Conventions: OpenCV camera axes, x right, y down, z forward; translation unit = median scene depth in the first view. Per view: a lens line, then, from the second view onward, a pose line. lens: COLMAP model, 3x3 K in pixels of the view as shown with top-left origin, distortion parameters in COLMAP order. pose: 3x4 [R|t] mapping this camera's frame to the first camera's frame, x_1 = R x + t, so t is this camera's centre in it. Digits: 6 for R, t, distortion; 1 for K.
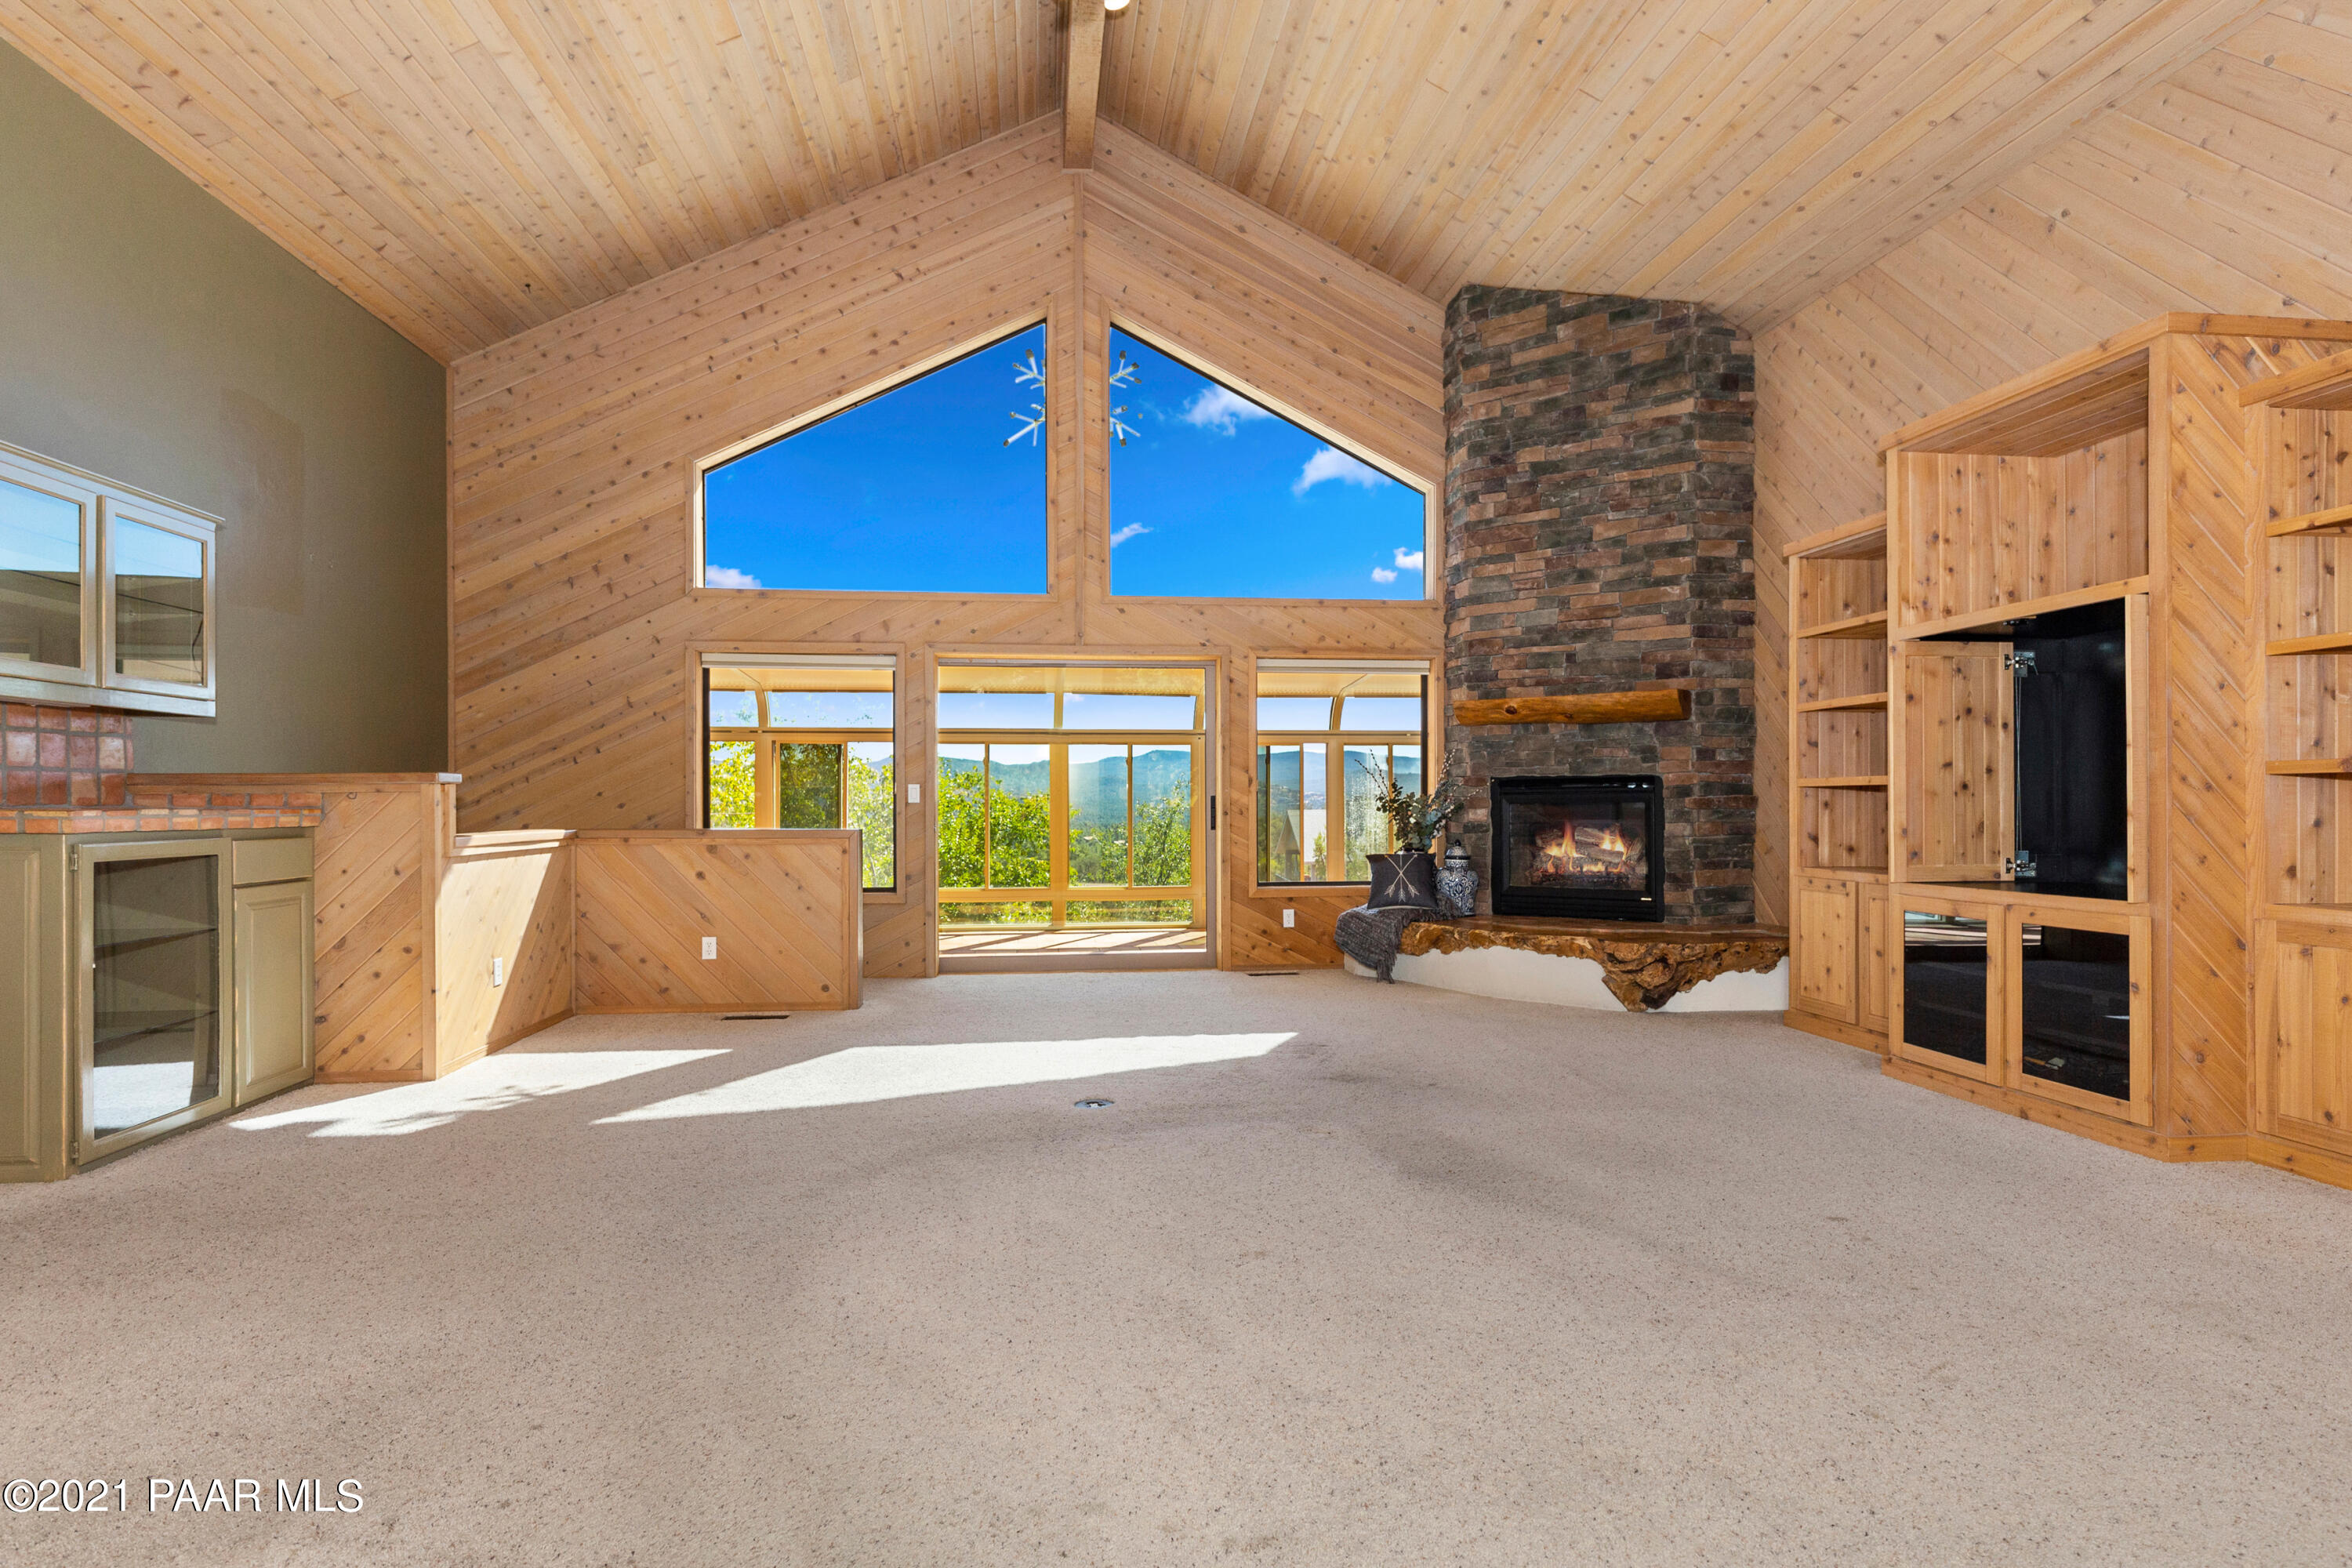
lens RADIAL K [[1198.8, 0, 1178.2], [0, 1198.8, 801.4], [0, 0, 1]] dist [-0.000611, 0.000052]
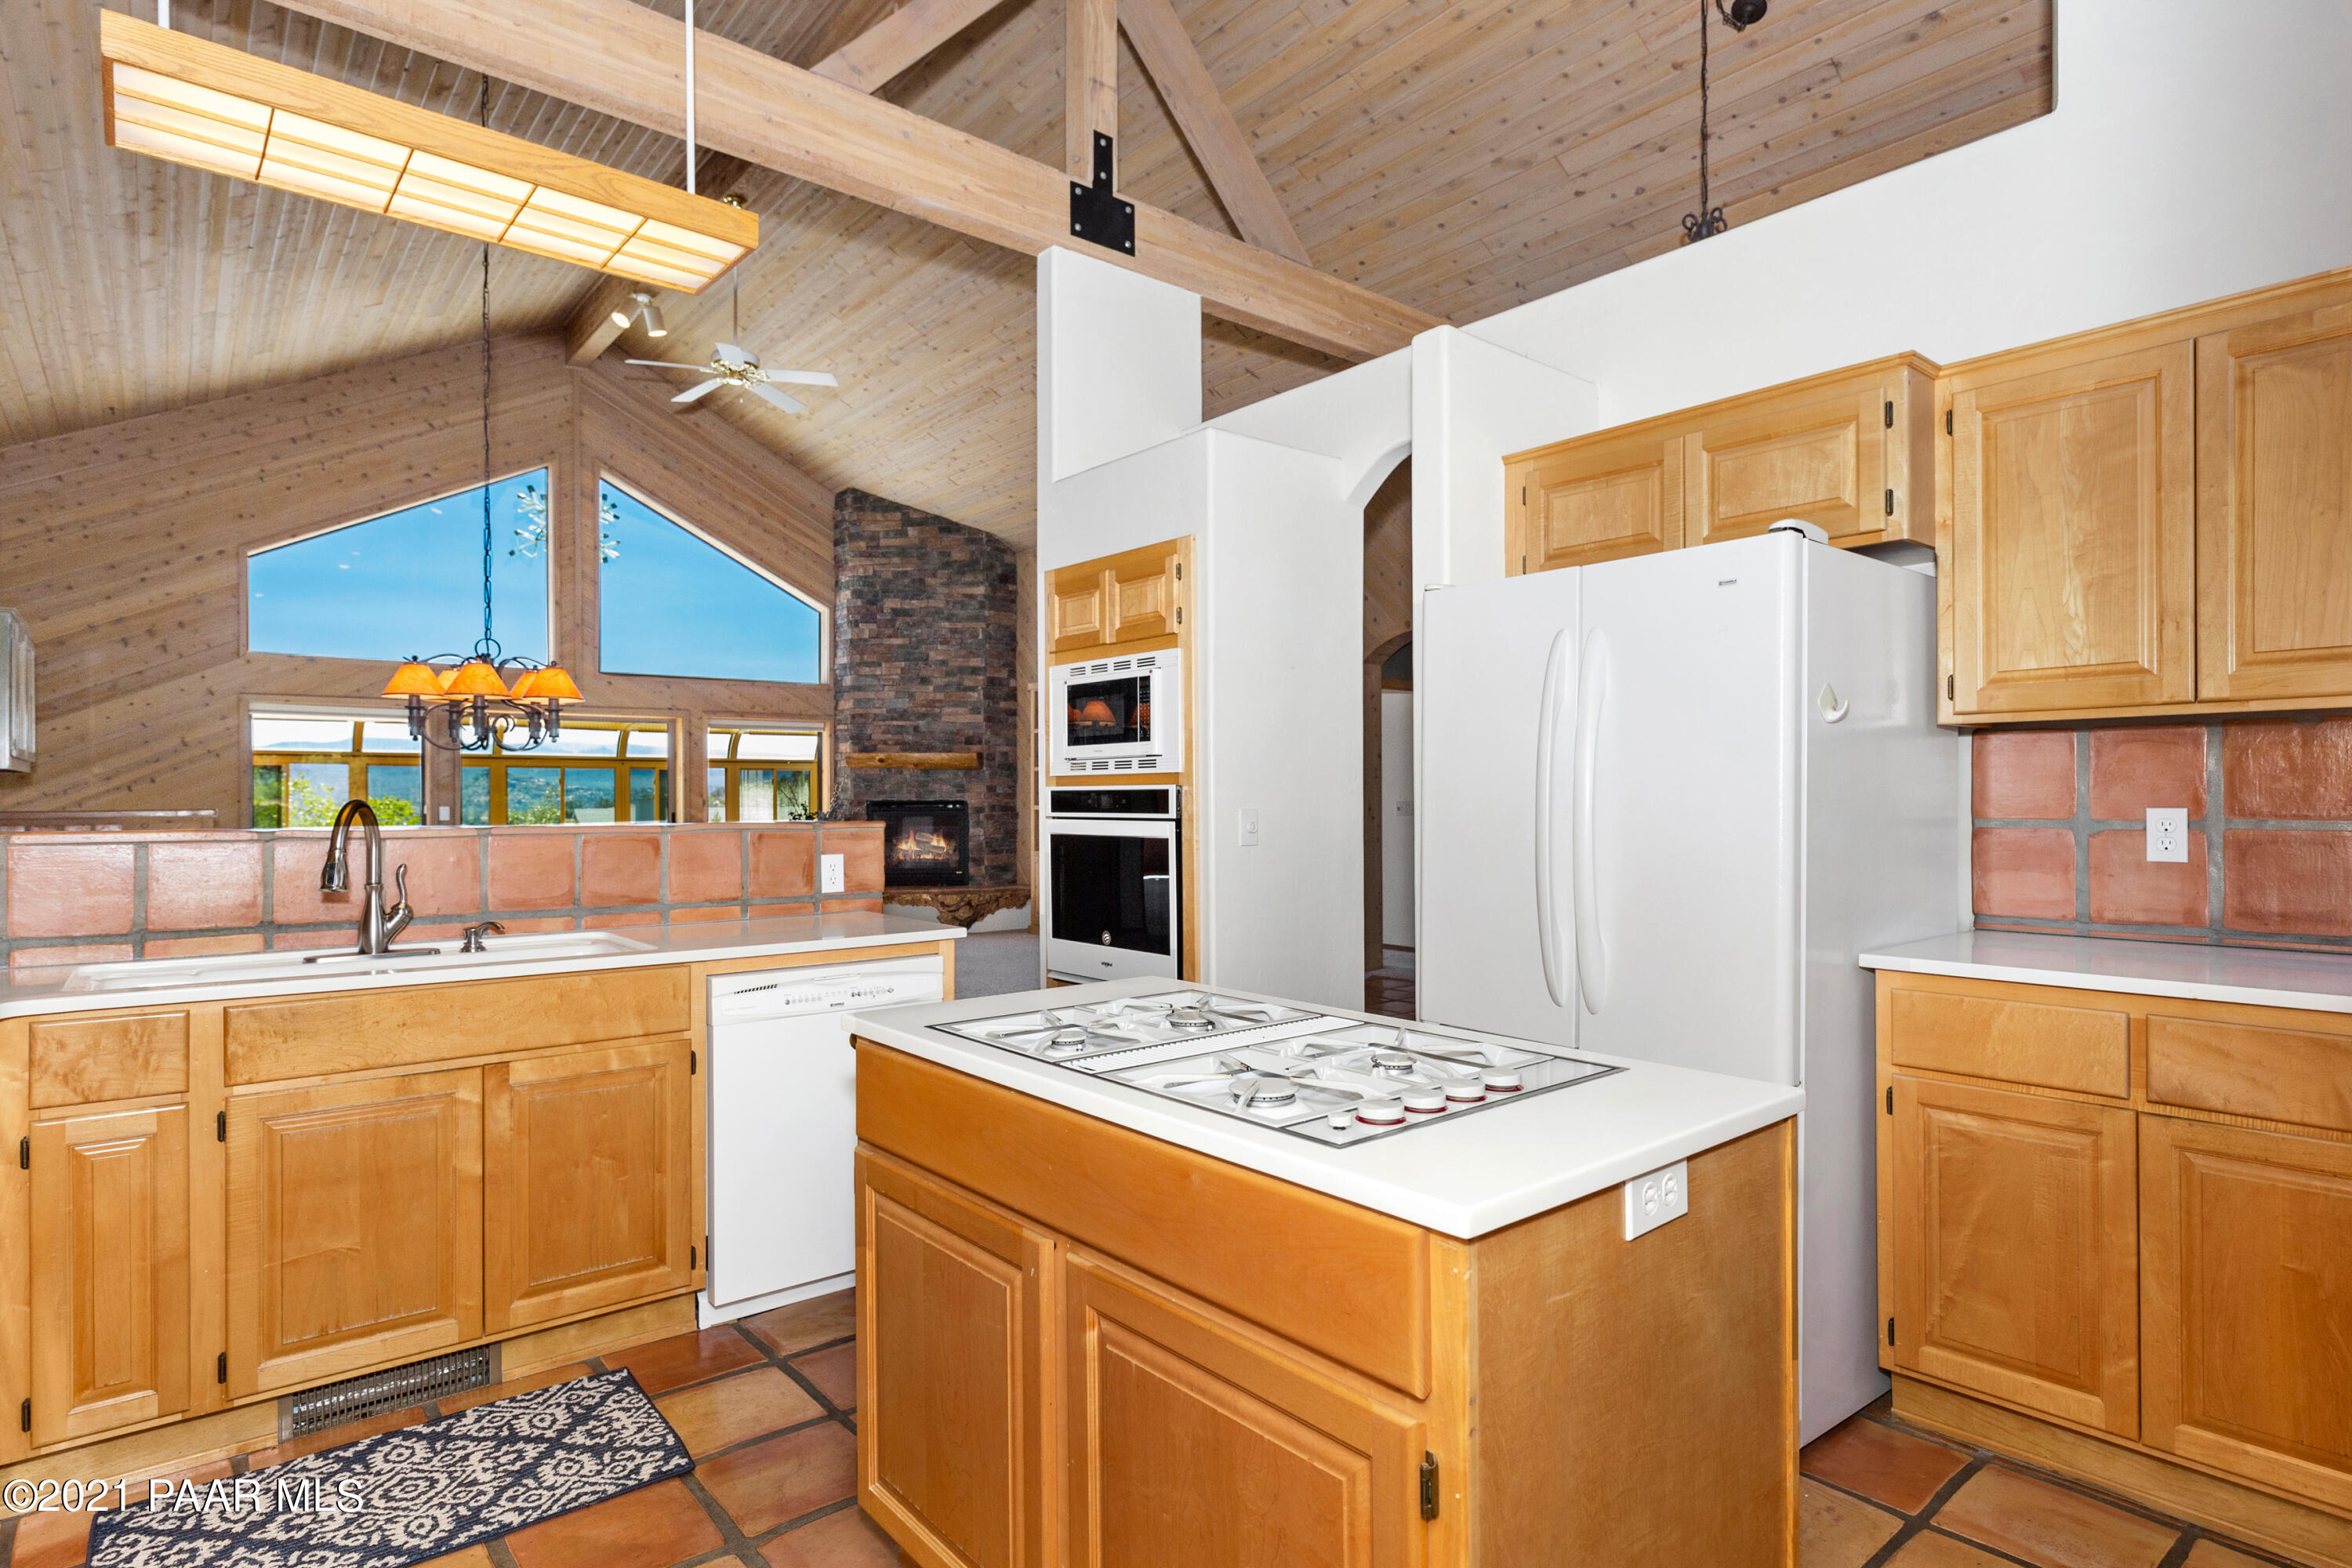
lens RADIAL K [[1198.8, 0, 1178.7], [0, 1198.8, 793.1], [0, 0, 1]] dist [-0.000611, 0.000052]
pose [[0.844195, 0.001979, 0.536032, -0.256448], [0.000322, 0.999991, -0.004200, -0.024480], [-0.536035, 0.003719, 0.844187, -0.599349]]
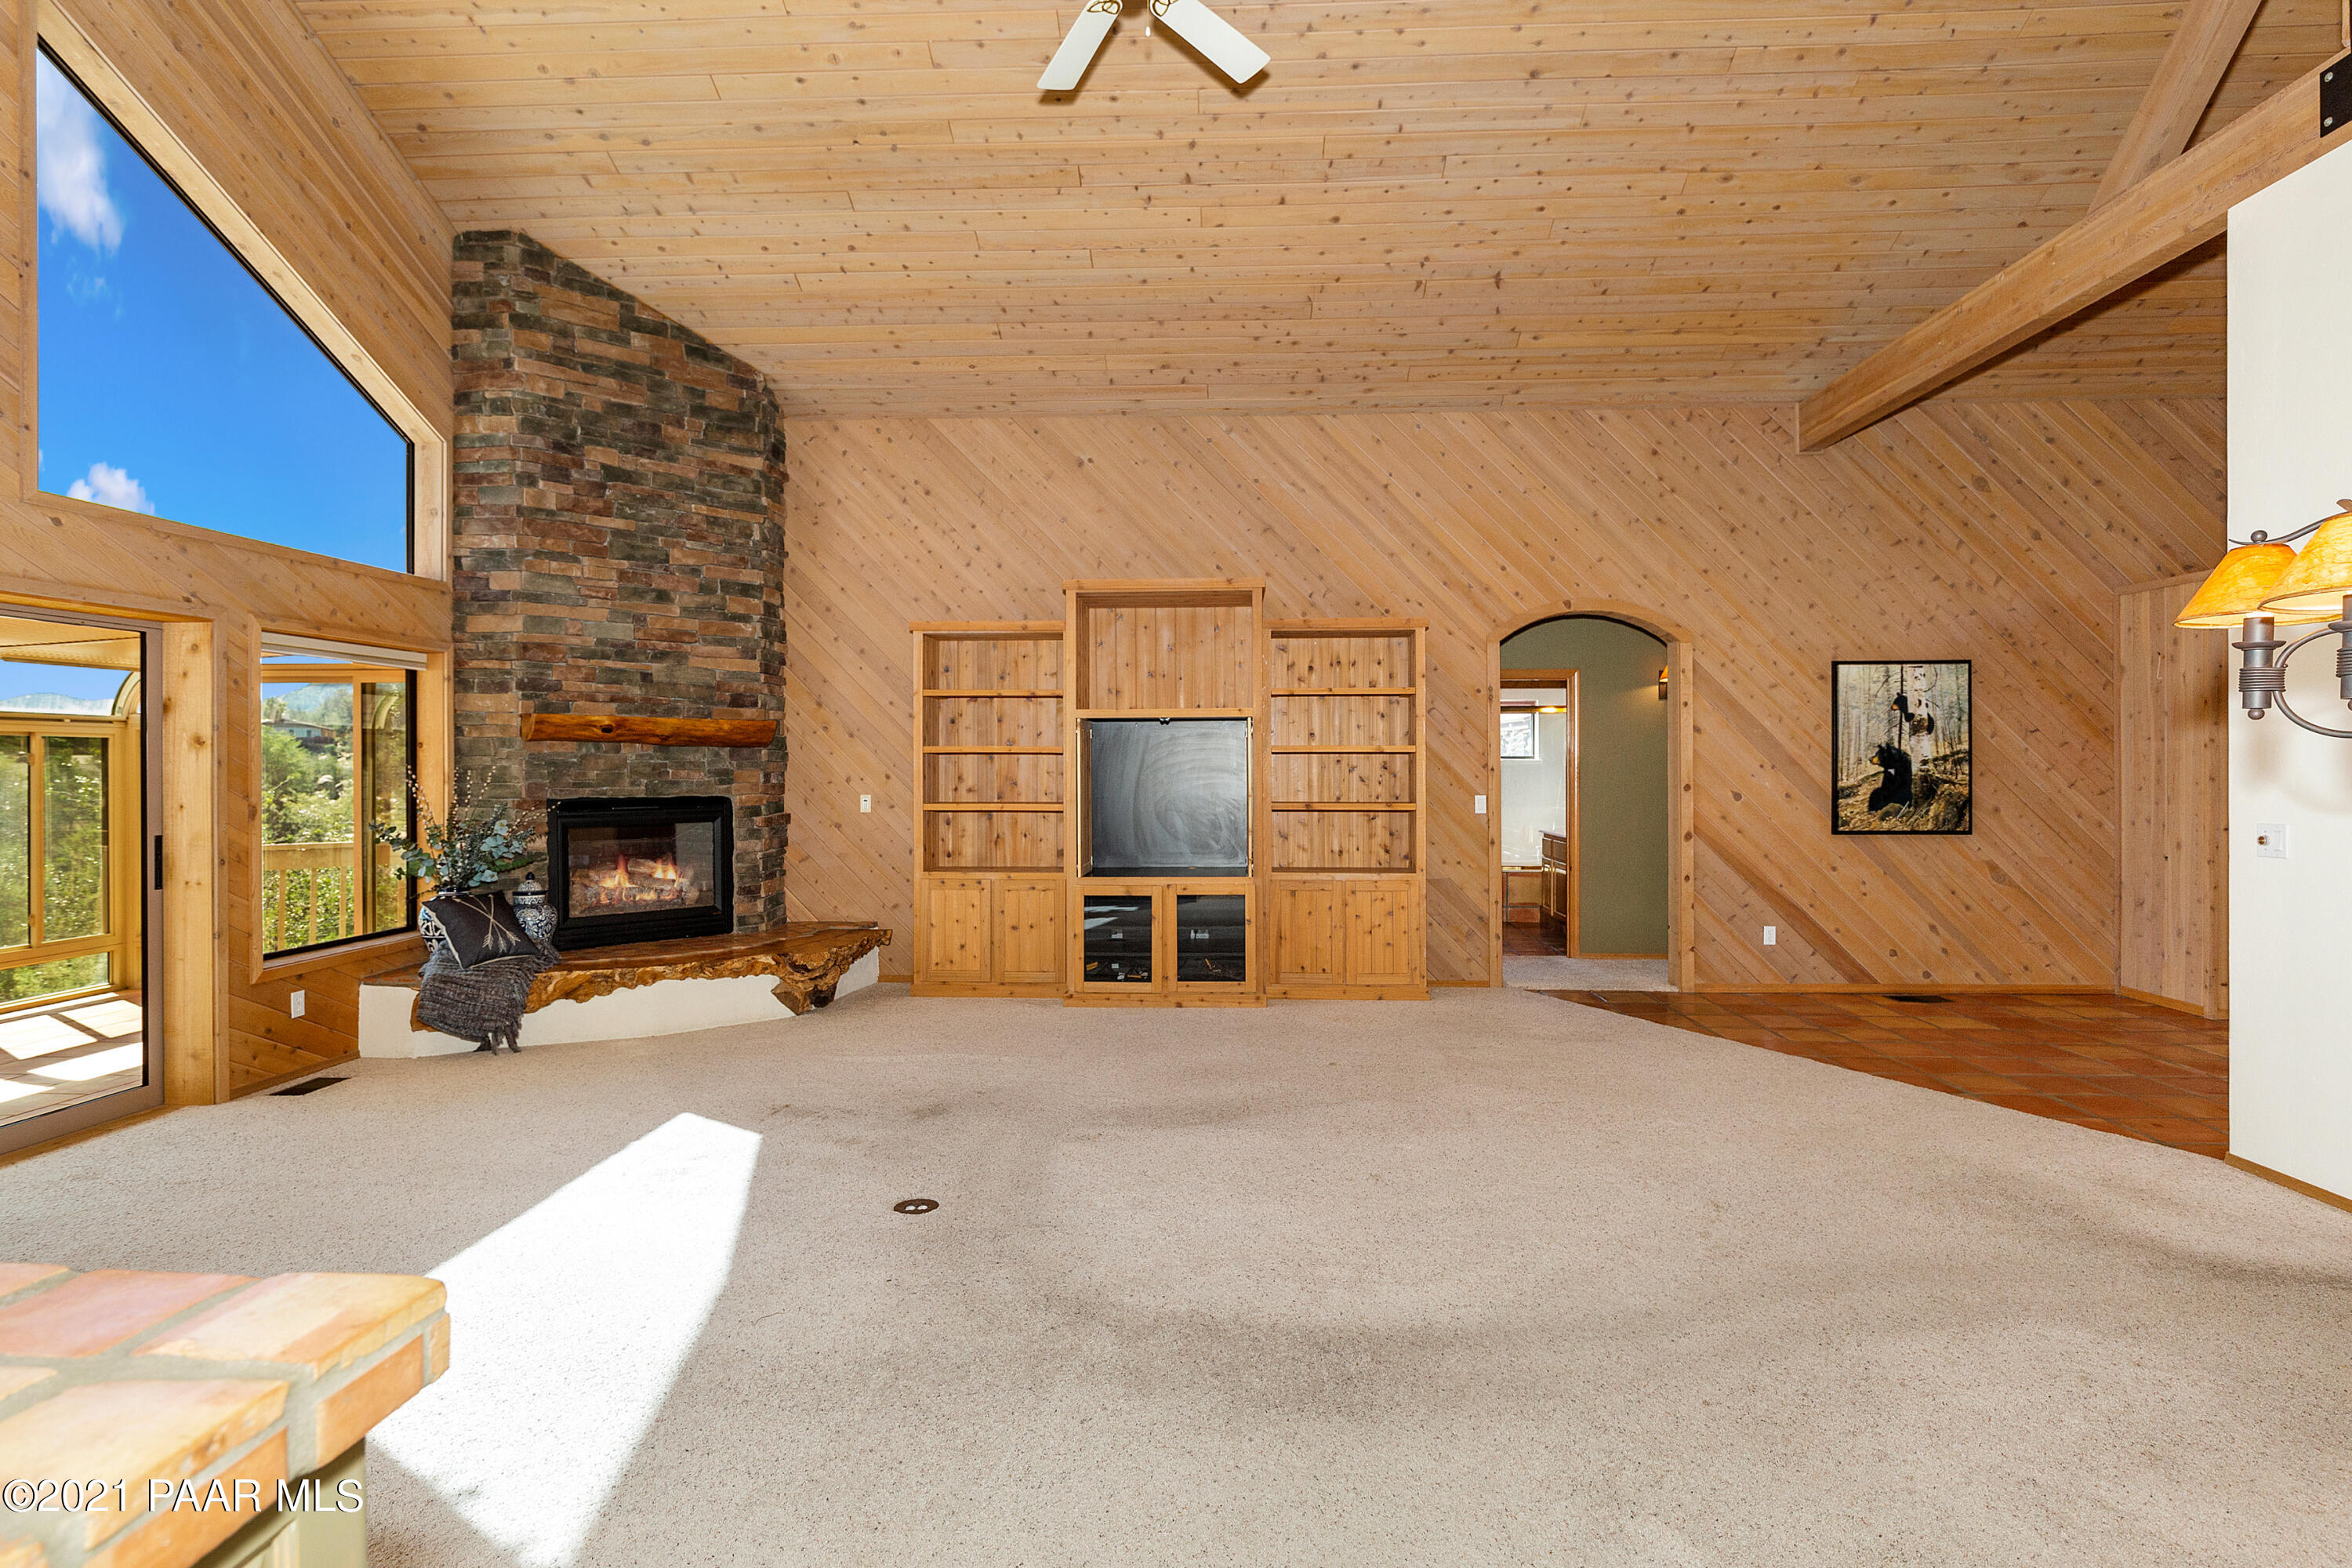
lens RADIAL K [[1198.8, 0, 1189.5], [0, 1198.8, 762.0], [0, 0, 1]] dist [-0.000611, 0.000052]
pose [[0.151457, 0.005822, 0.988447, -0.577511], [-0.002480, 0.999982, -0.005510, -0.046299], [-0.988461, -0.001617, 0.151469, 0.414107]]
